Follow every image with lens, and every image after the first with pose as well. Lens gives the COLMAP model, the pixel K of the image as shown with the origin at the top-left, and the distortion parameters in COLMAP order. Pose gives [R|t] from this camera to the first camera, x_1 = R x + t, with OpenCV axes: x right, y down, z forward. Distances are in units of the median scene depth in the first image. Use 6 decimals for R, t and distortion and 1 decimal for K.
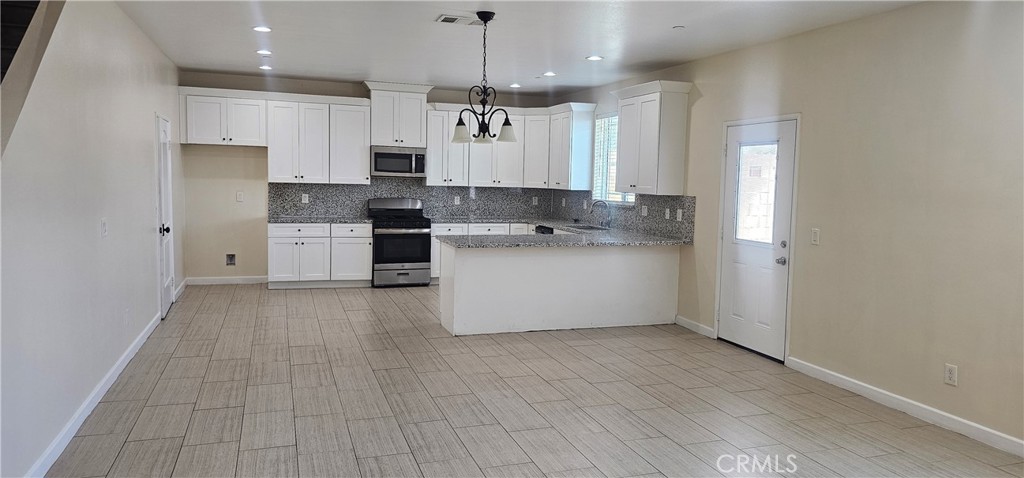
lens RADIAL K [[667.8, 0, 512.4], [0, 667.8, 236.6], [0, 0, 1]] dist [0.054513, 0.000893]
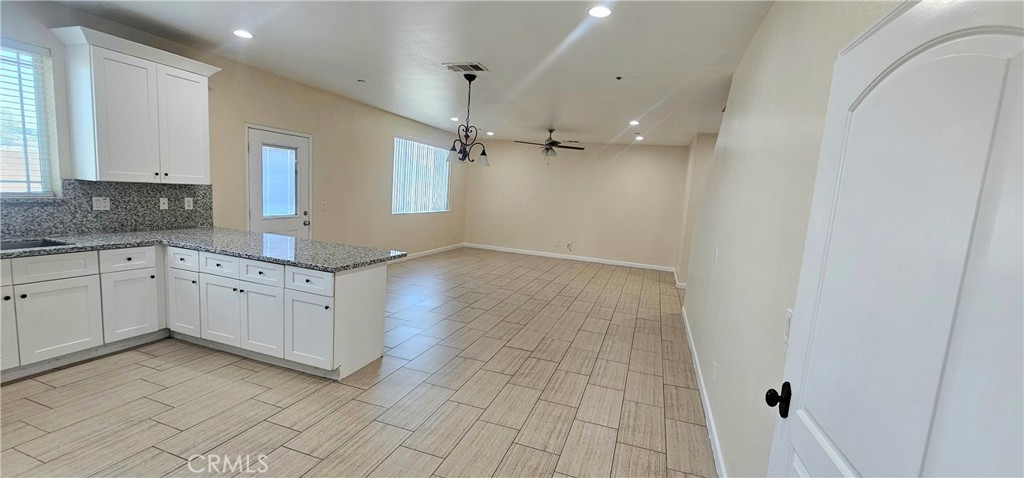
lens RADIAL K [[420.9, 0, 515.7], [0, 420.9, 241.0], [0, 0, 1]] dist [-0.001700, -0.000179]
pose [[-0.785933, -0.148081, 0.600317, -0.507241], [-0.028175, 0.978467, 0.204473, -0.117874], [-0.617669, 0.143788, -0.773182, 1.188242]]
